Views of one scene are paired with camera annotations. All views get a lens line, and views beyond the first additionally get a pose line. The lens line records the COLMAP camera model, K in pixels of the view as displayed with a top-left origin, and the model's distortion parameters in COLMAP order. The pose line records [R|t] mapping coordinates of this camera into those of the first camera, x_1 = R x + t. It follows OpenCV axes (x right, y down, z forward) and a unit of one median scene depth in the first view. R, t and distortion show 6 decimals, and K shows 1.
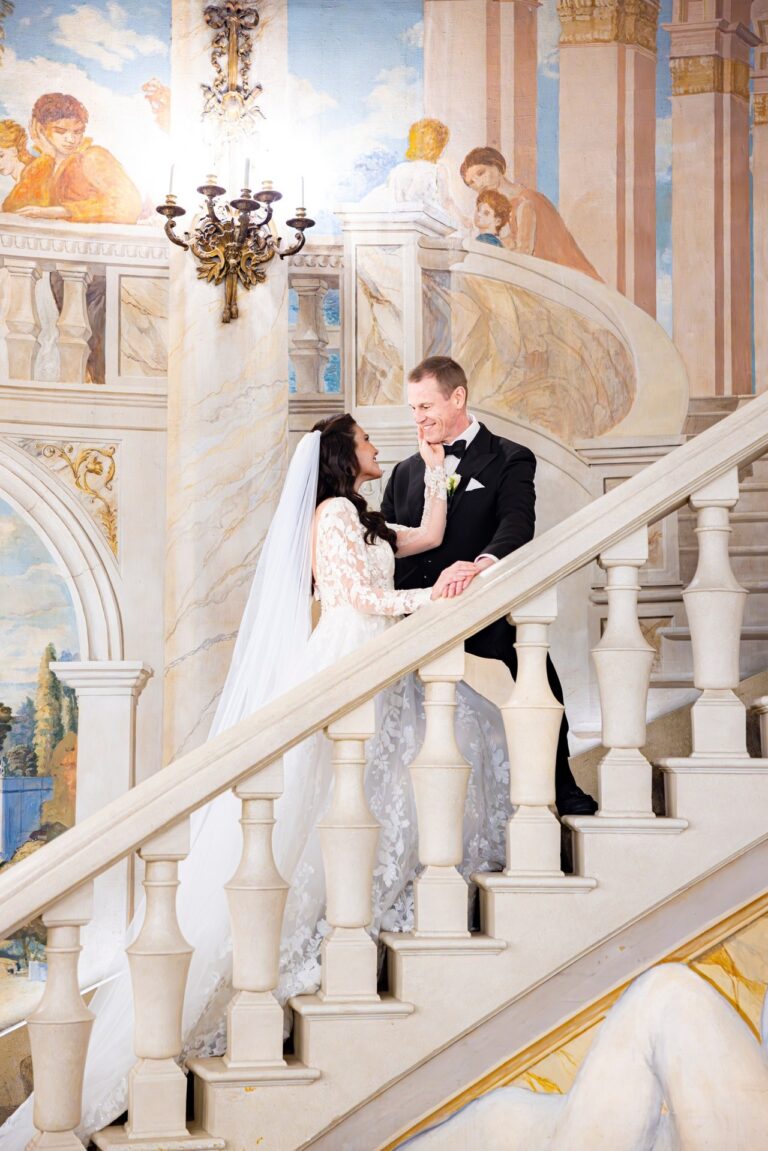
lens RADIAL K [[1768.3, 0, 344.5], [0, 1768.3, 577.6], [0, 0, 1]] dist [0.196358, 0.014763]
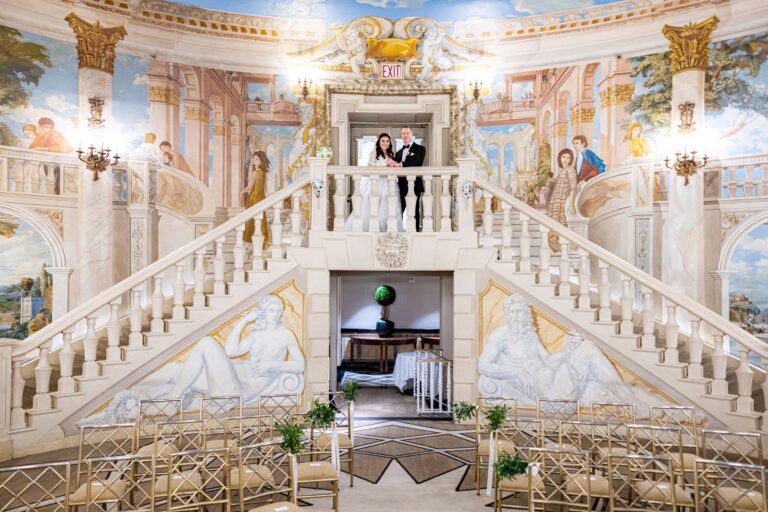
lens RADIAL K [[613.7, 0, 388.0], [0, 613.7, 270.9], [0, 0, 1]] dist [0.049039, -0.004832]
pose [[0.896322, 0.006417, 0.443357, -0.092590], [-0.050579, 0.994848, 0.087855, -0.098099], [-0.440510, -0.101171, 0.892029, -0.518802]]
